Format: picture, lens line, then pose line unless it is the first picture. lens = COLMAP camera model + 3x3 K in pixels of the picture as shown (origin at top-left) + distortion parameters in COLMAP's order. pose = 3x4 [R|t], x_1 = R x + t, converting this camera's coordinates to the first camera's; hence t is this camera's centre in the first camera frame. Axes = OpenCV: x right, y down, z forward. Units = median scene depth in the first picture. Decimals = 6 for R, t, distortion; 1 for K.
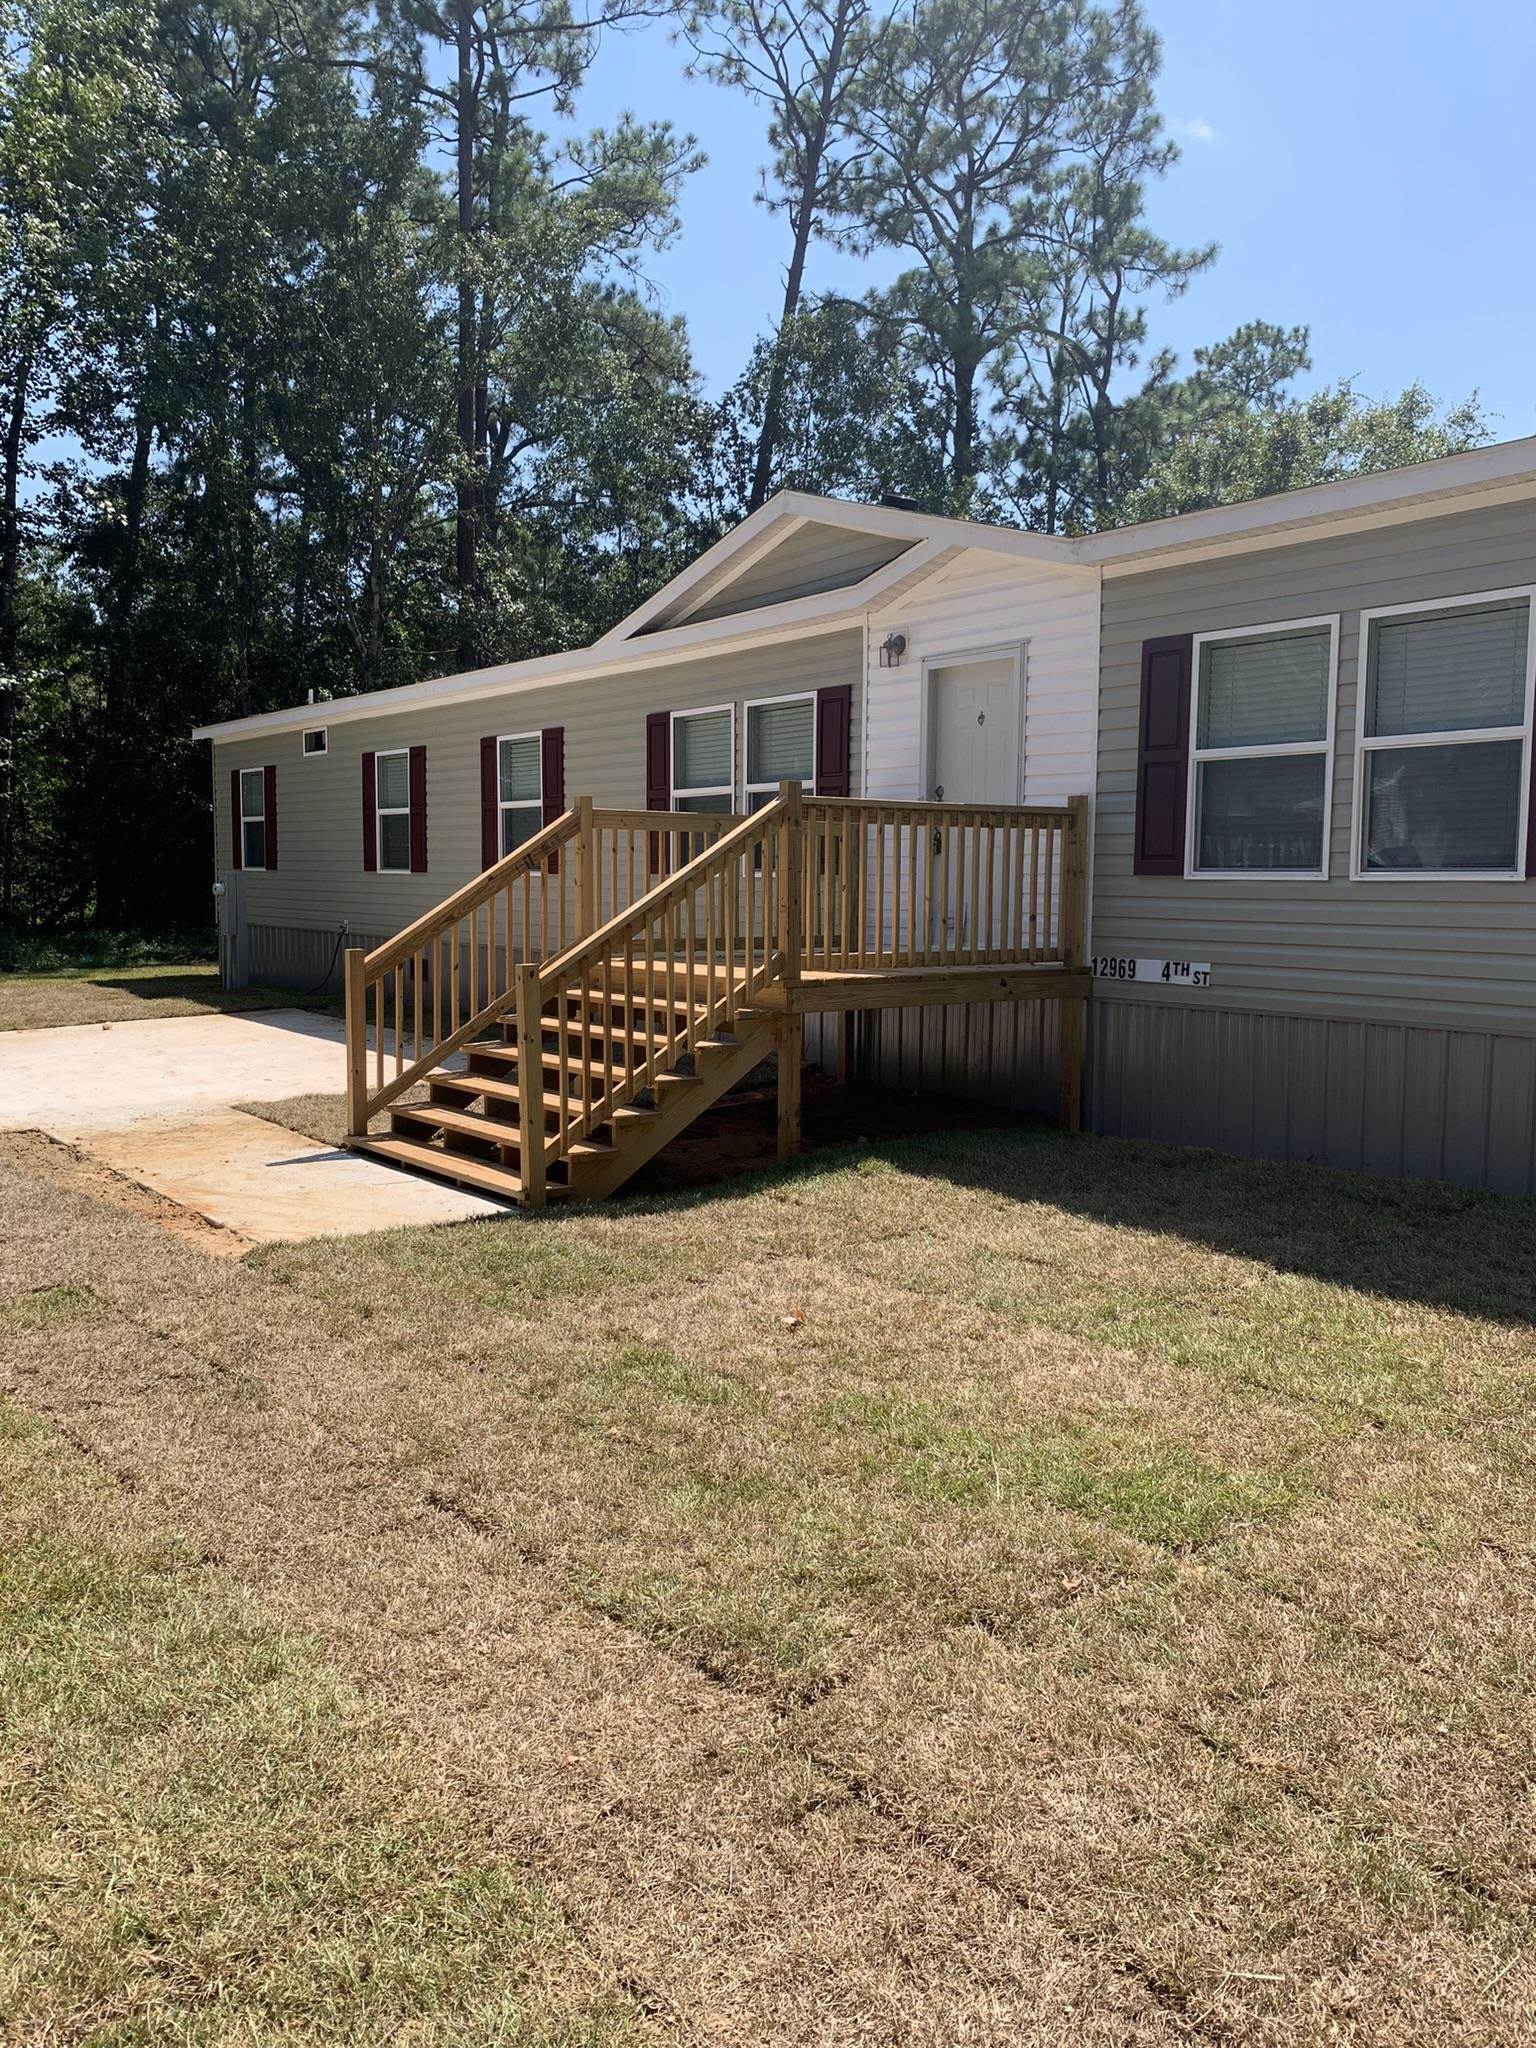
lens RADIAL K [[1582.6, 0, 742.4], [0, 1582.6, 1013.2], [0, 0, 1]] dist [-0.006094, 0.015891]
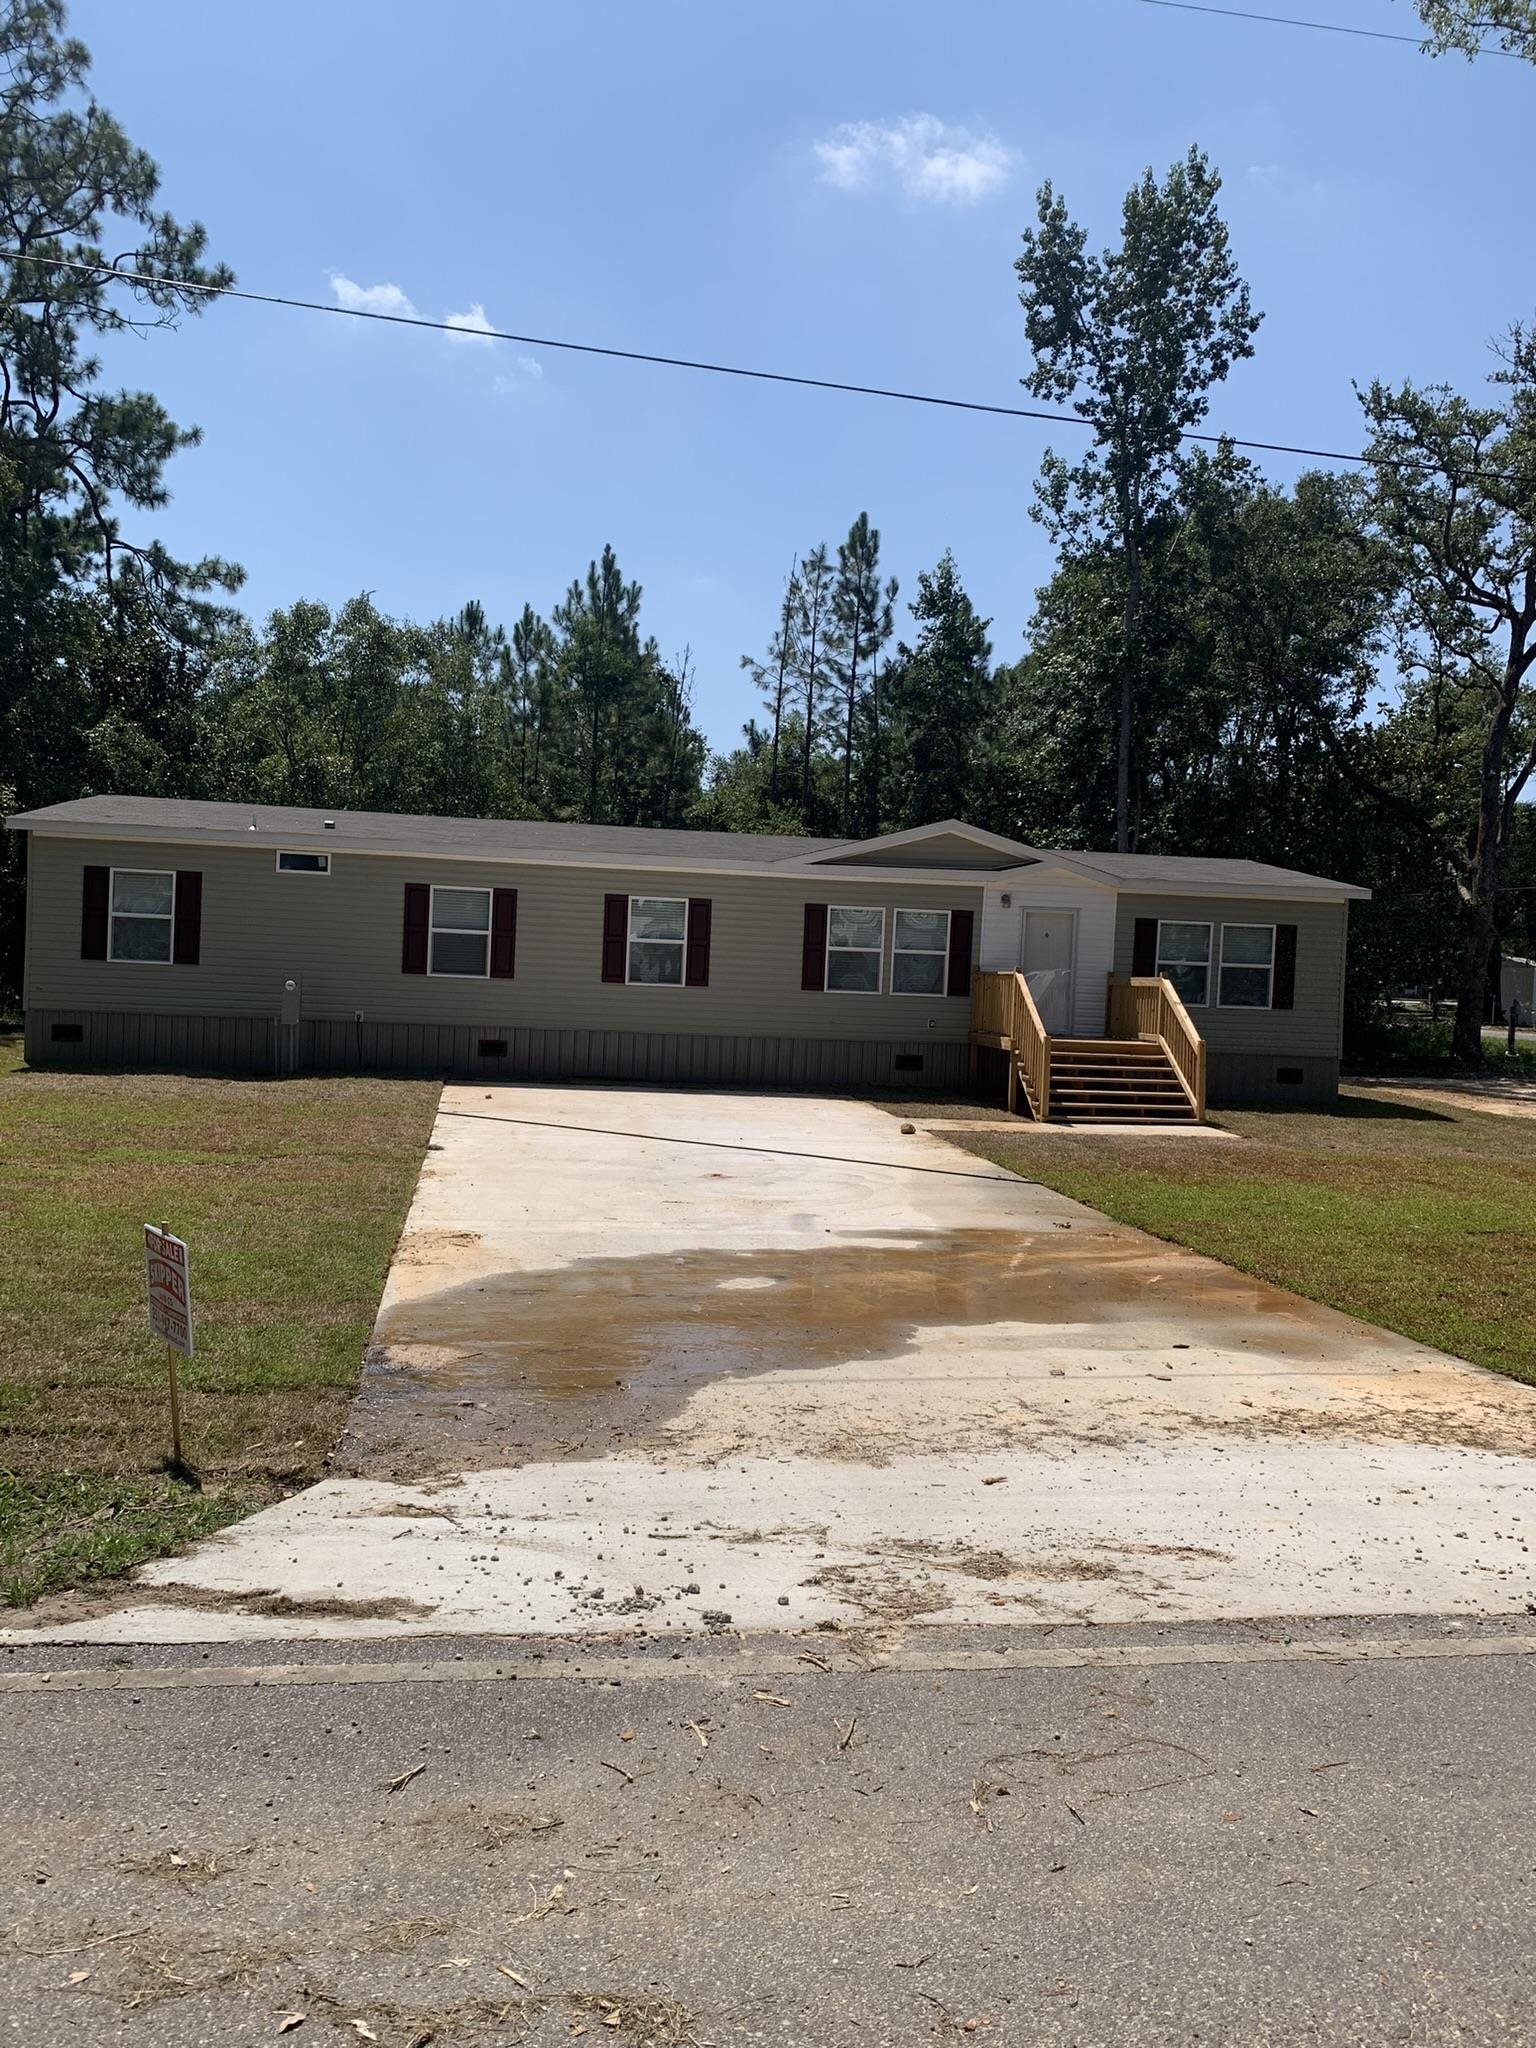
lens RADIAL K [[1582.6, 0, 749.8], [0, 1582.6, 1024.9], [0, 0, 1]] dist [-0.006094, 0.015891]
pose [[0.481168, -0.021856, 0.876356, -2.066061], [0.037610, 0.999283, 0.004272, -0.072001], [-0.875821, 0.030905, 0.481646, 0.221897]]
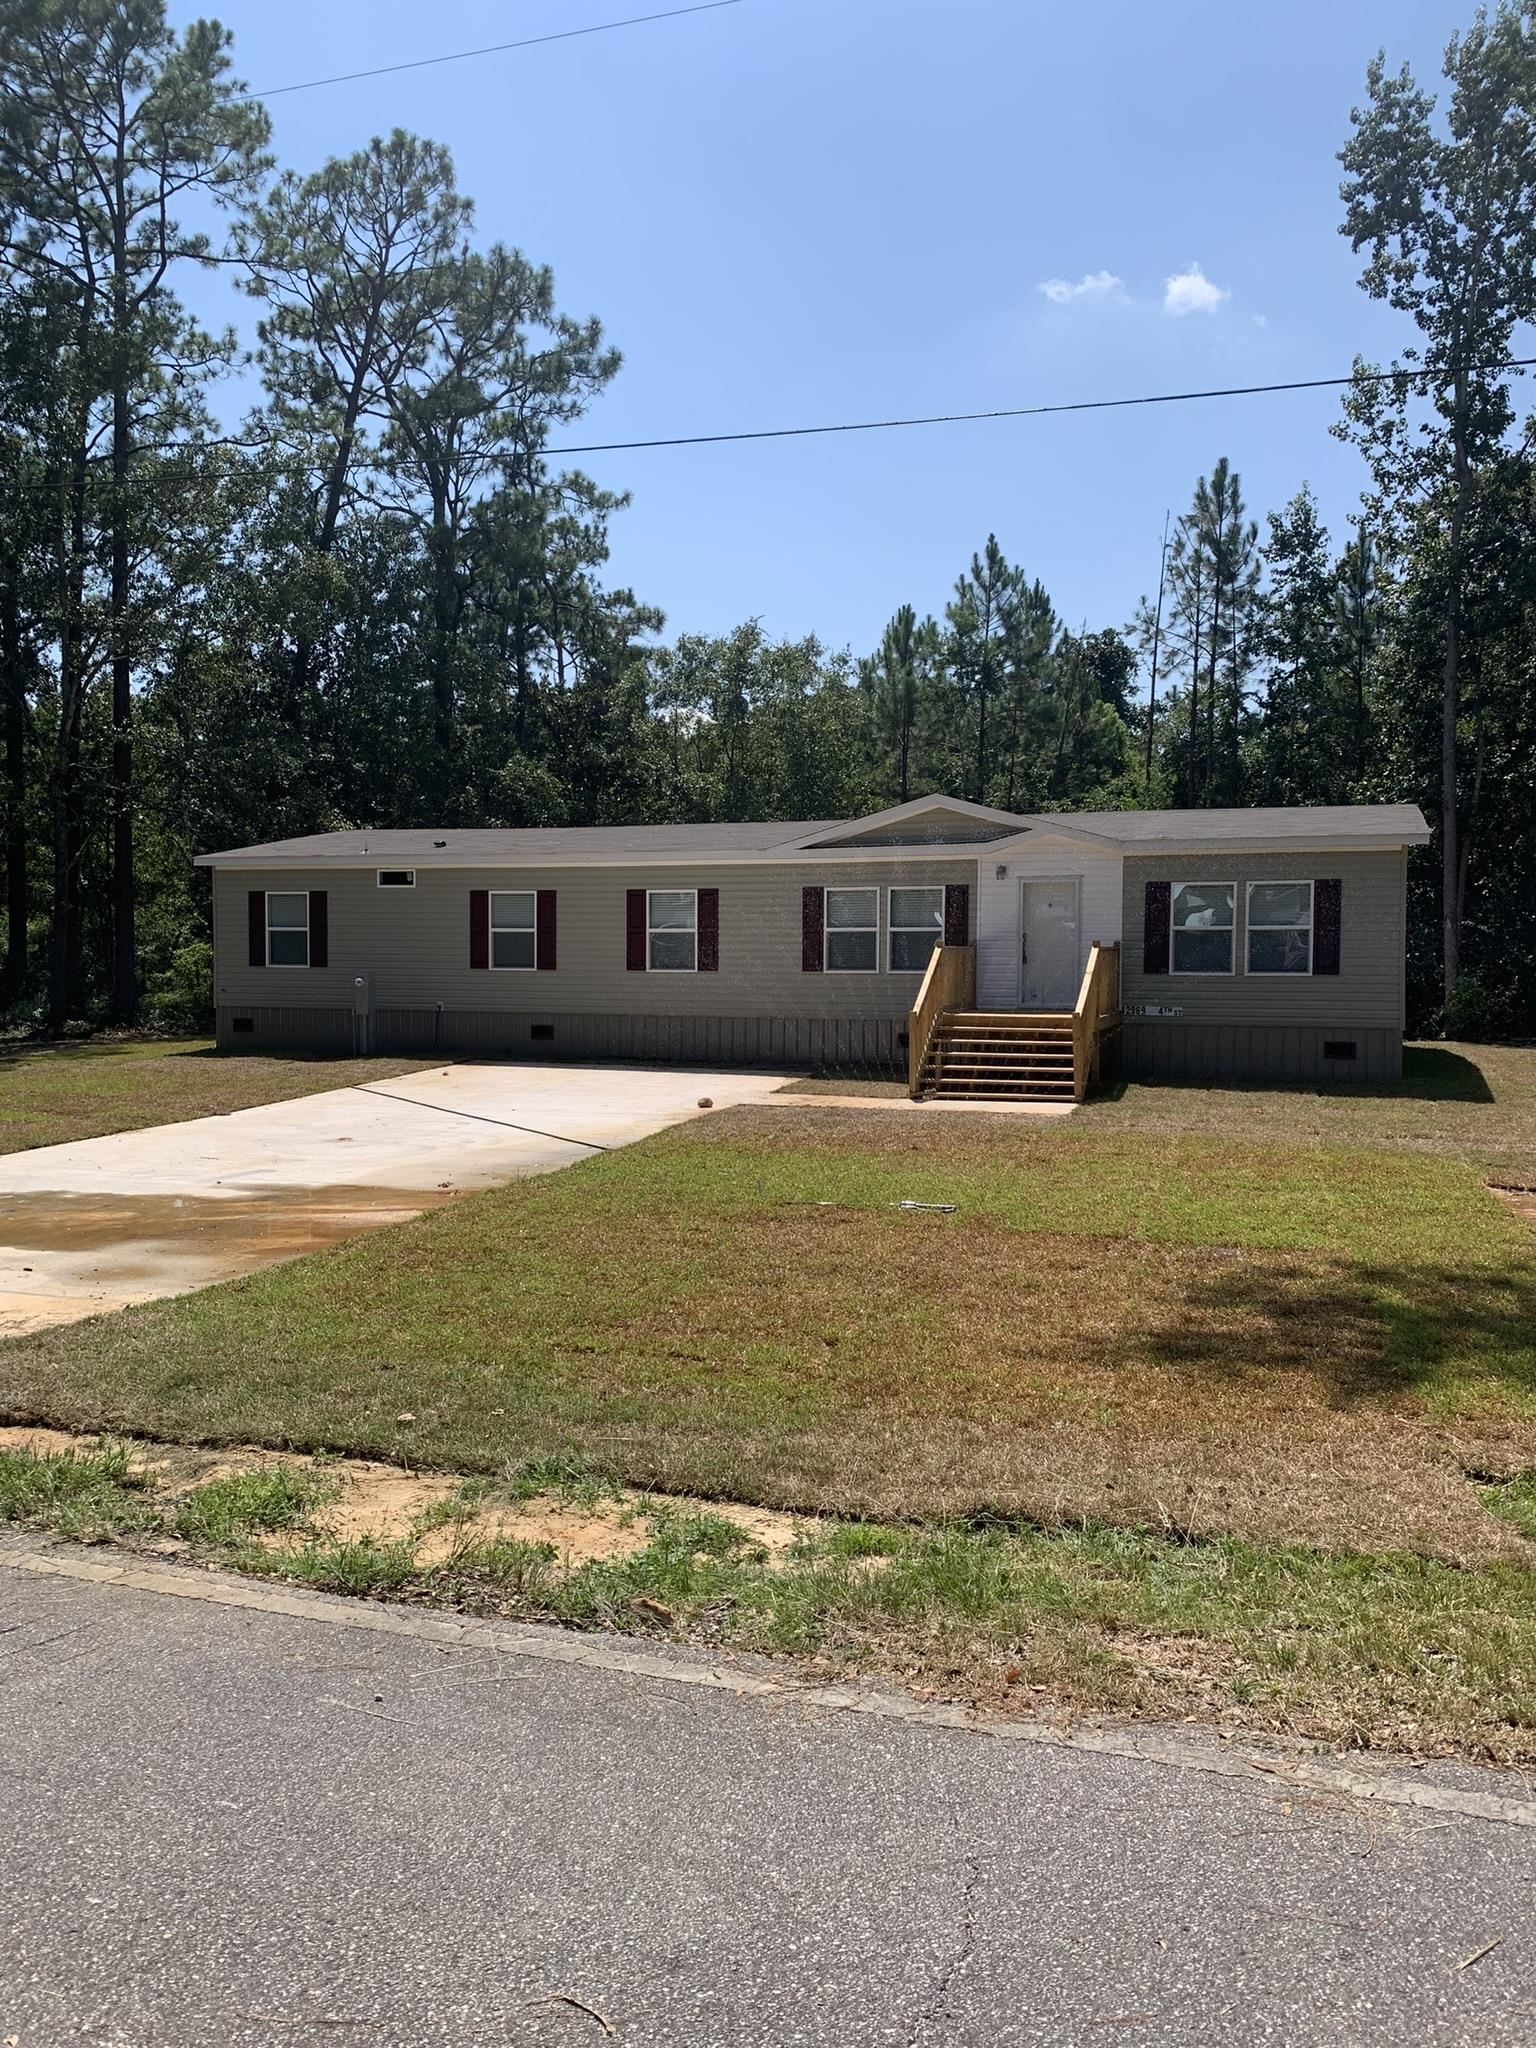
lens RADIAL K [[1582.6, 0, 729.5], [0, 1582.6, 1027.2], [0, 0, 1]] dist [-0.006094, 0.015891]
pose [[0.837690, -0.037703, 0.544842, -1.422220], [0.053960, 0.998447, -0.013871, -0.001631], [-0.543473, 0.041019, 0.838424, -0.638991]]
